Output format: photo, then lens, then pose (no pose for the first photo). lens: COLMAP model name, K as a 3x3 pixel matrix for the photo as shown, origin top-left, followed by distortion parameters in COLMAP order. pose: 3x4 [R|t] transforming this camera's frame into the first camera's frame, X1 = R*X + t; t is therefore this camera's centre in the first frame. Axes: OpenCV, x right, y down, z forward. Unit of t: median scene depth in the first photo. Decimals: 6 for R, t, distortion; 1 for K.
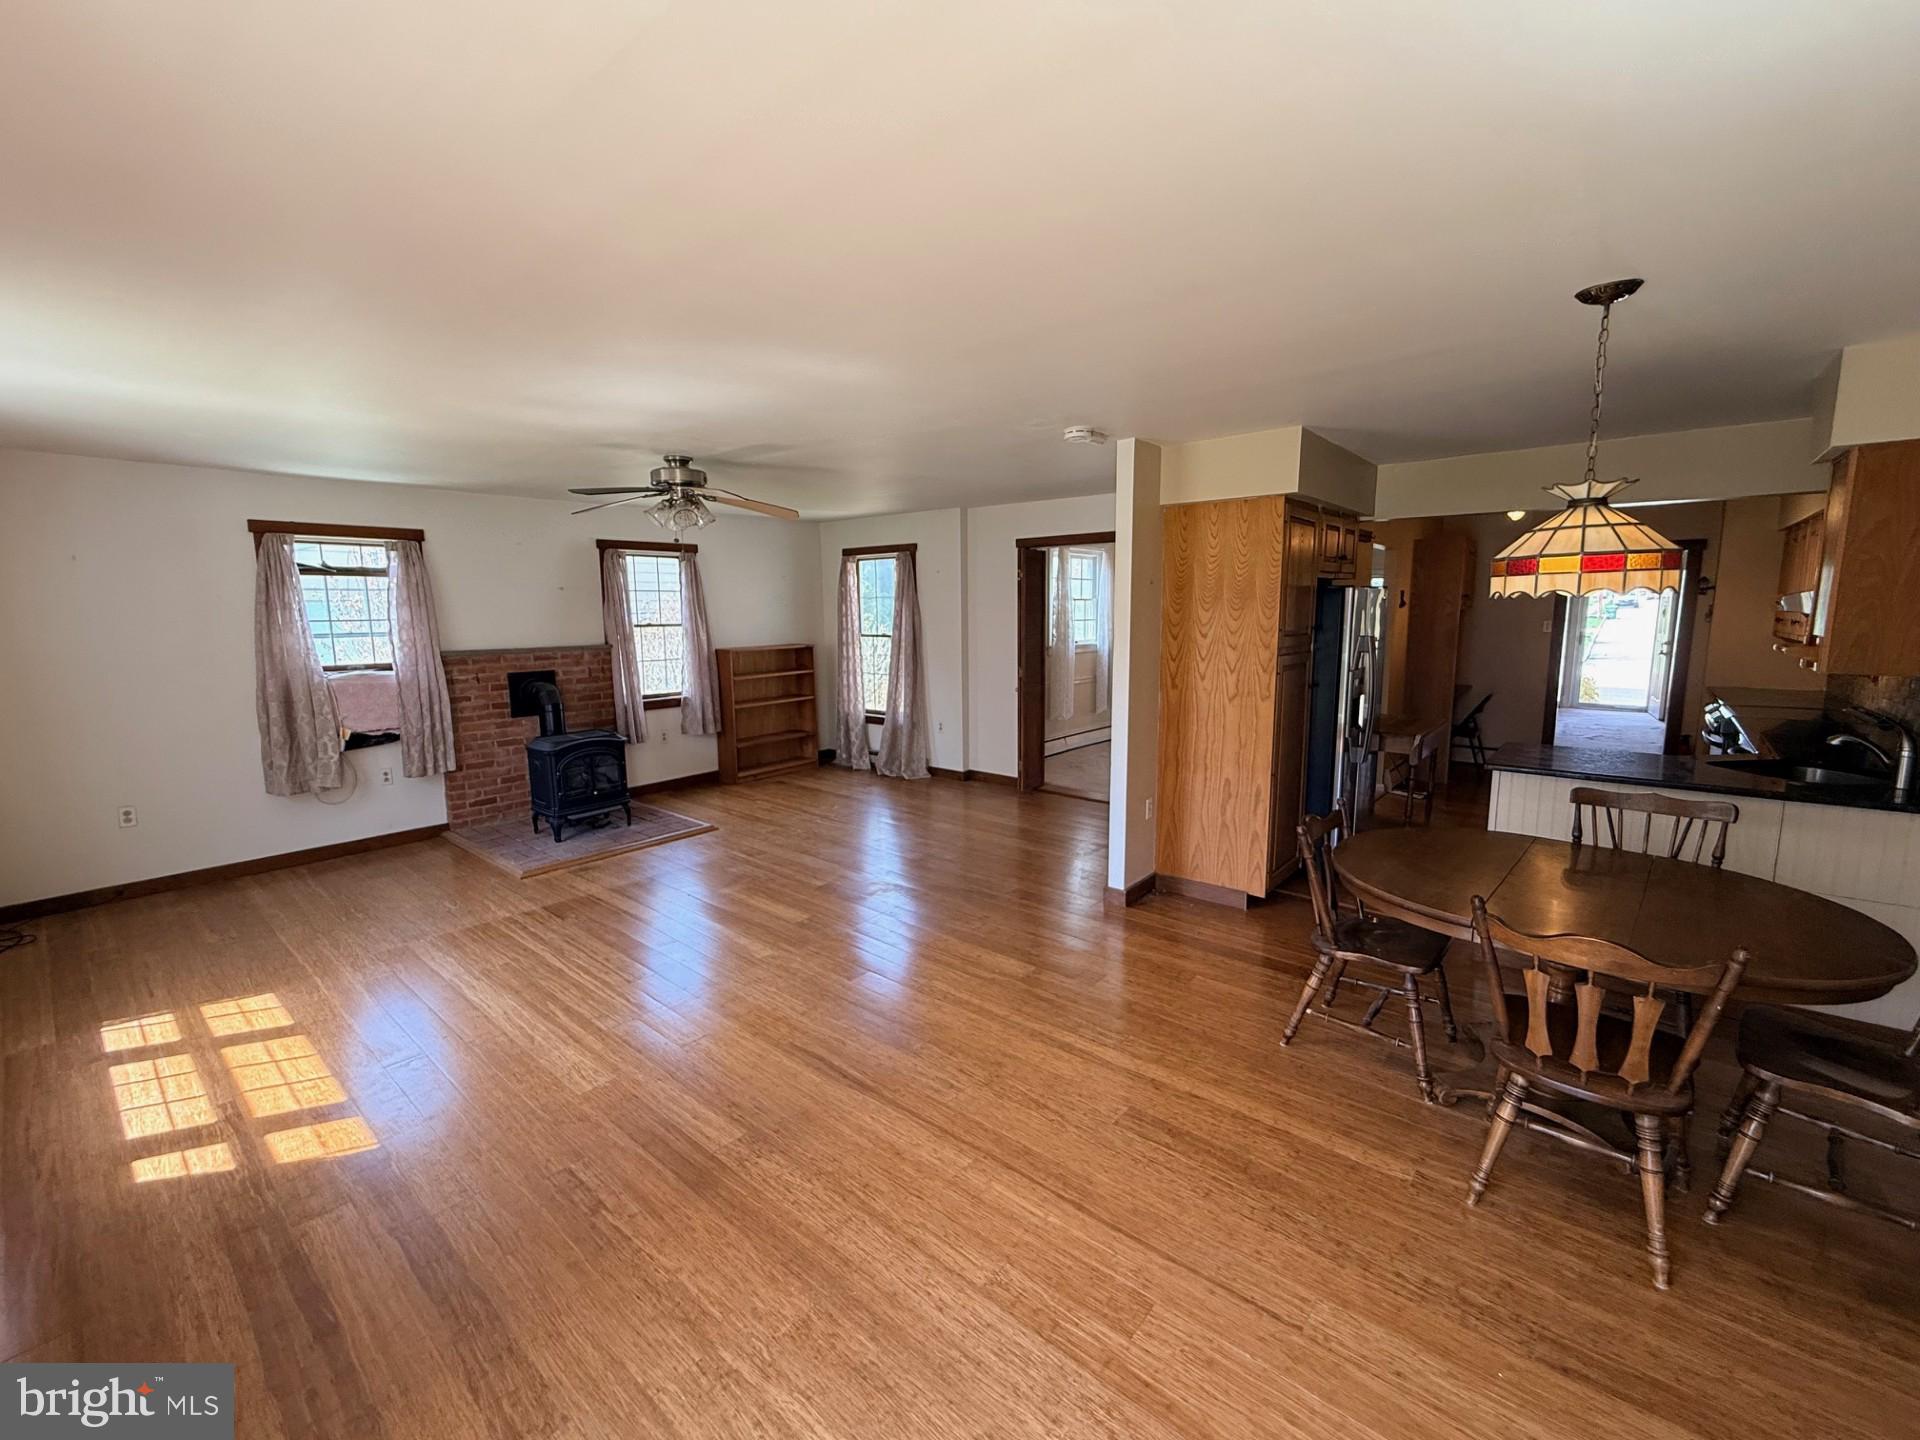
lens RADIAL K [[787.1, 0, 960.0], [0, 787.1, 720.0], [0, 0, 1]] dist [0.001090, 0.000171]
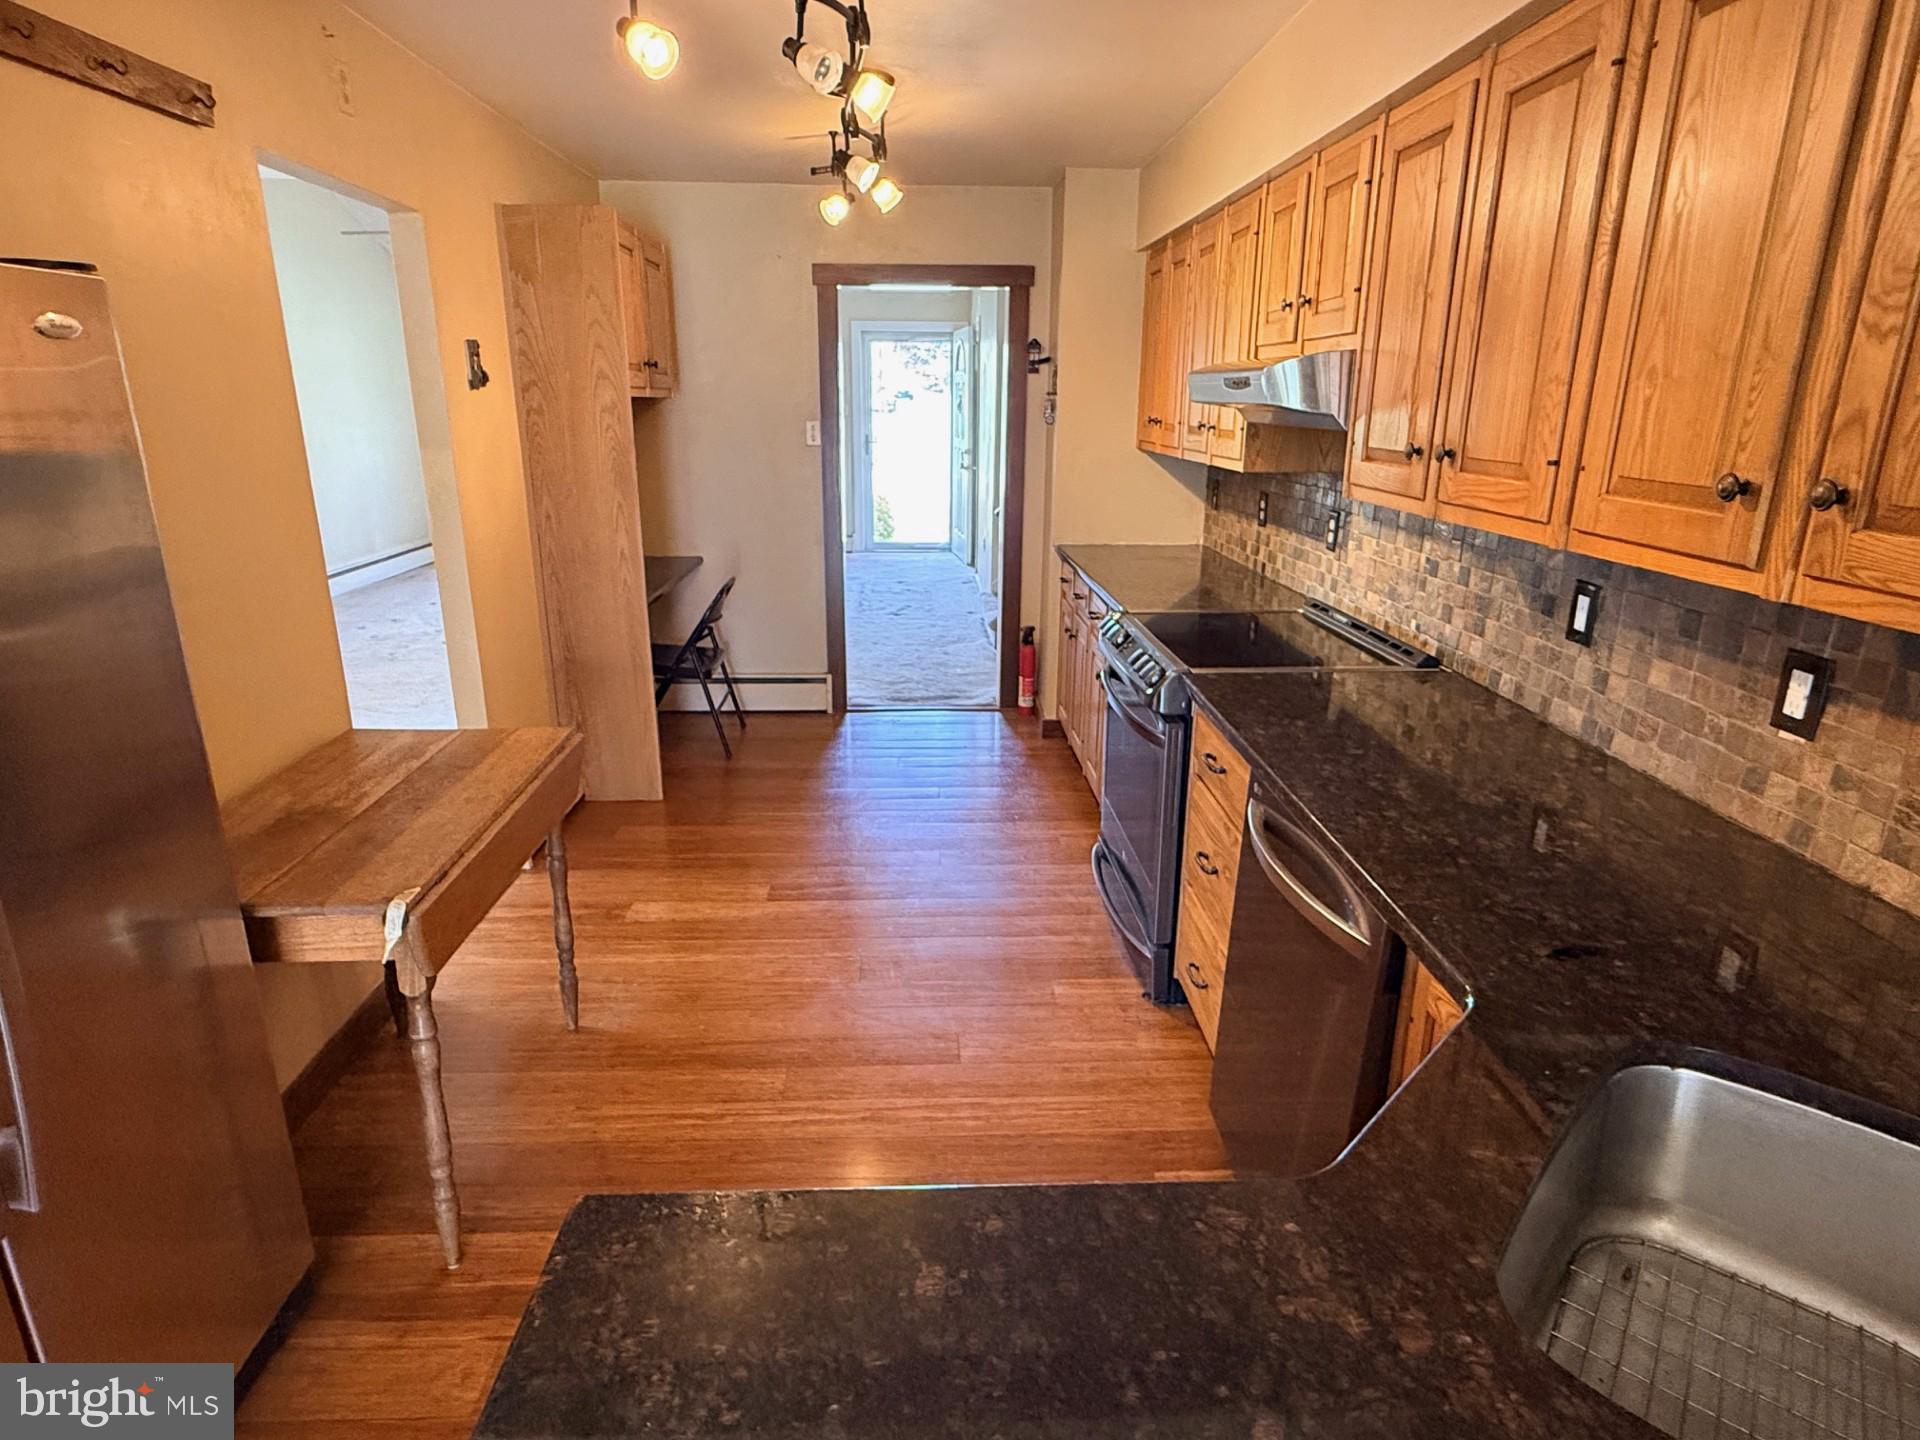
lens RADIAL K [[1064.4, 0, 951.9], [0, 1064.4, 718.3], [0, 0, 1]] dist [-0.001140, -0.001668]
pose [[0.737678, -0.186058, 0.649009, 0.449132], [0.084683, 0.979185, 0.184461, -0.077561], [-0.669820, -0.081113, 0.738080, 0.565973]]
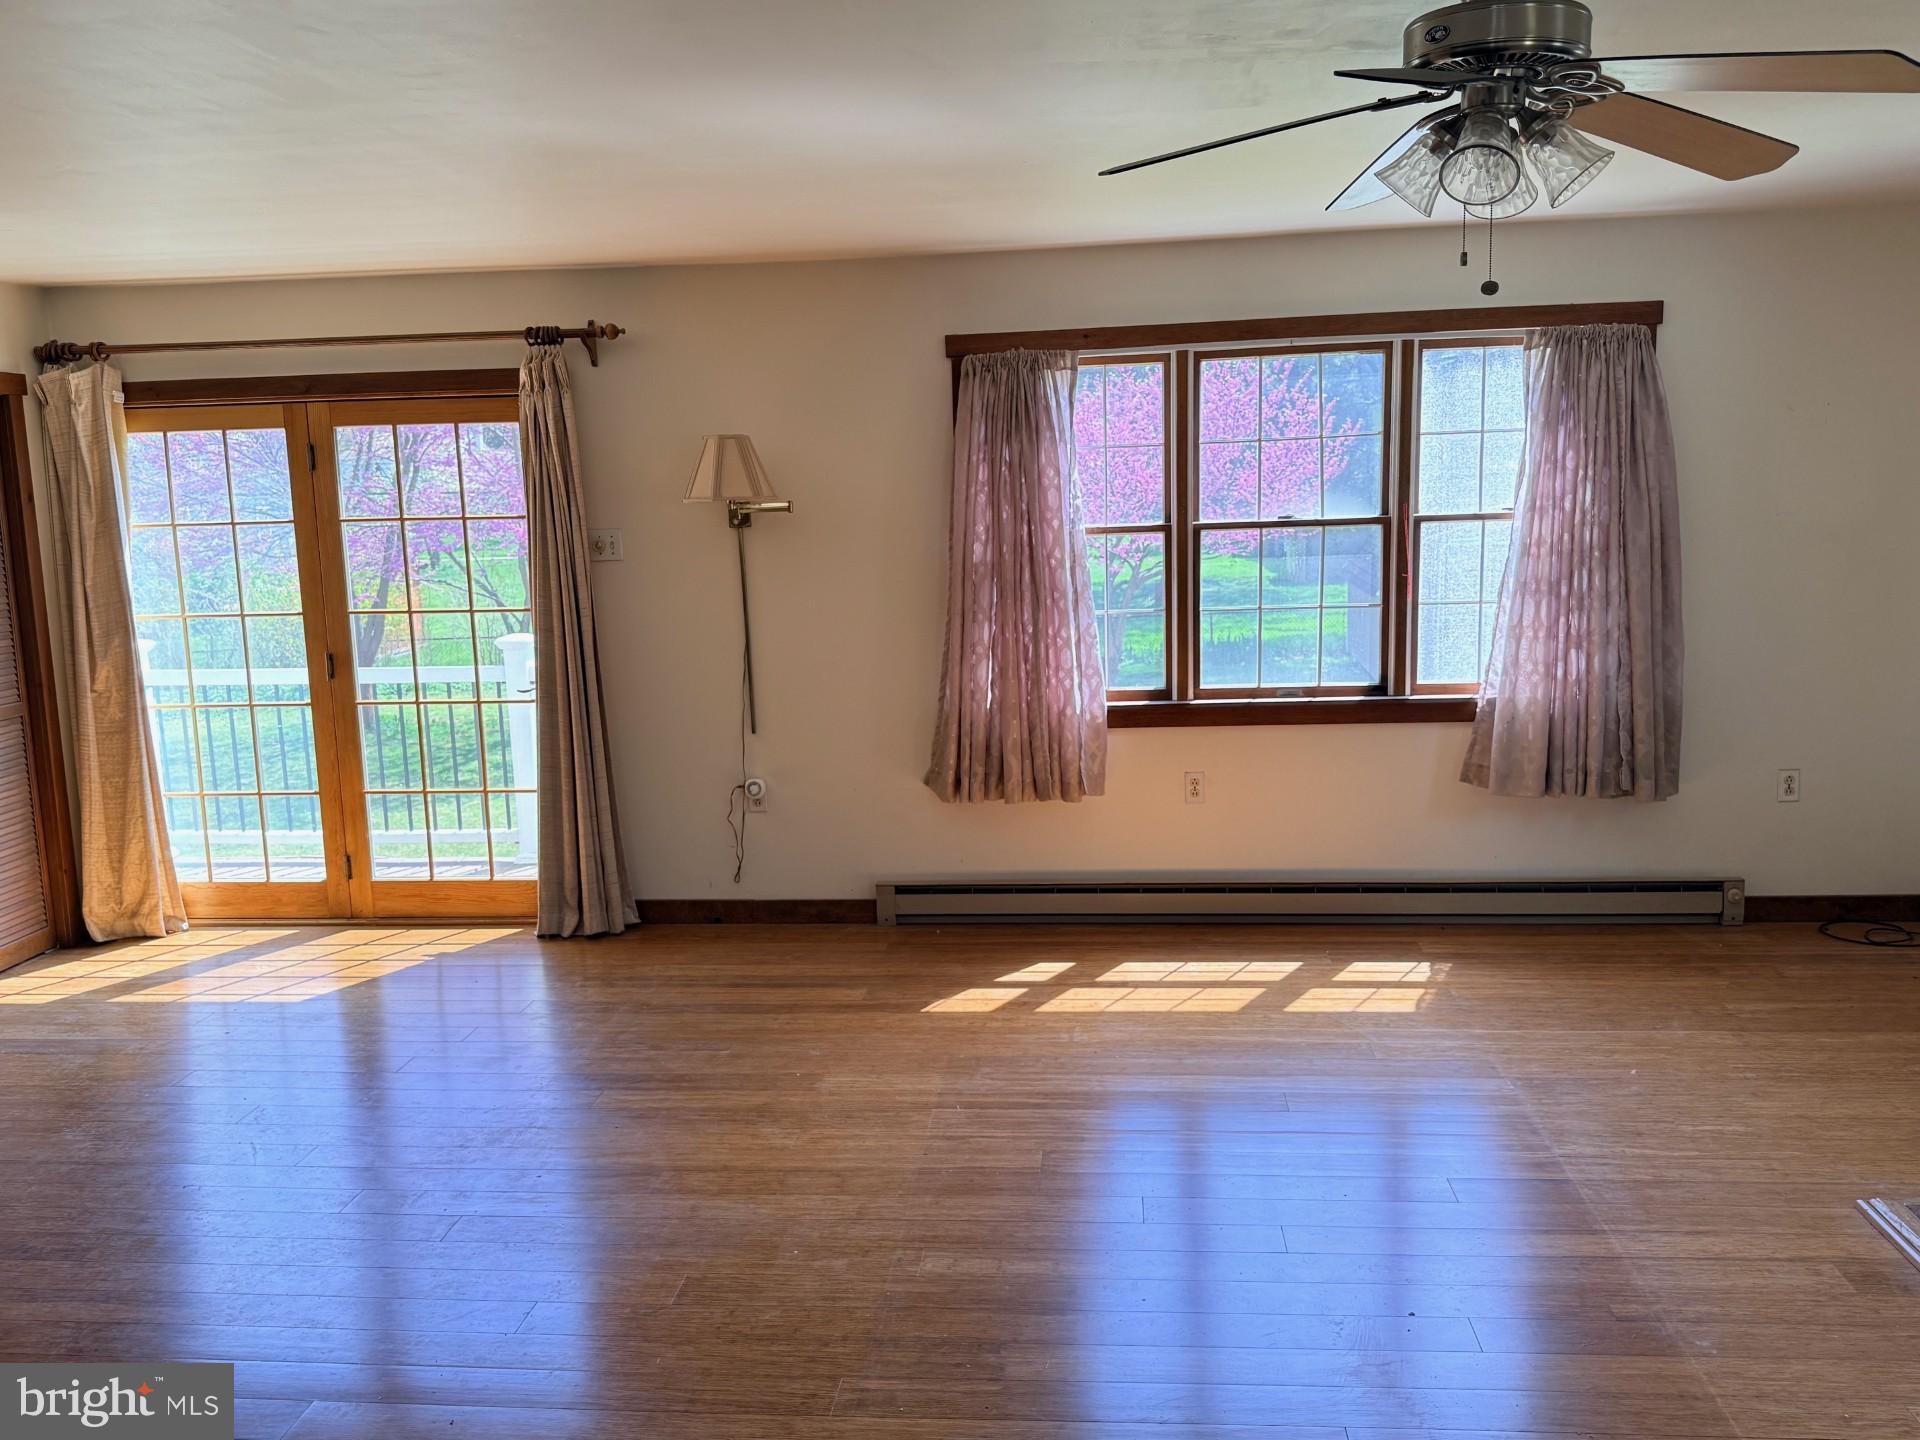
lens RADIAL K [[1560.8, 0, 960.0], [0, 1560.8, 720.0], [0, 0, 1]] dist [0.158796, -0.316237]
pose [[-0.825553, 0.116215, -0.552229, 0.132755], [-0.041695, 0.963330, 0.265062, -0.160615], [0.562783, 0.241848, -0.790434, 1.106084]]
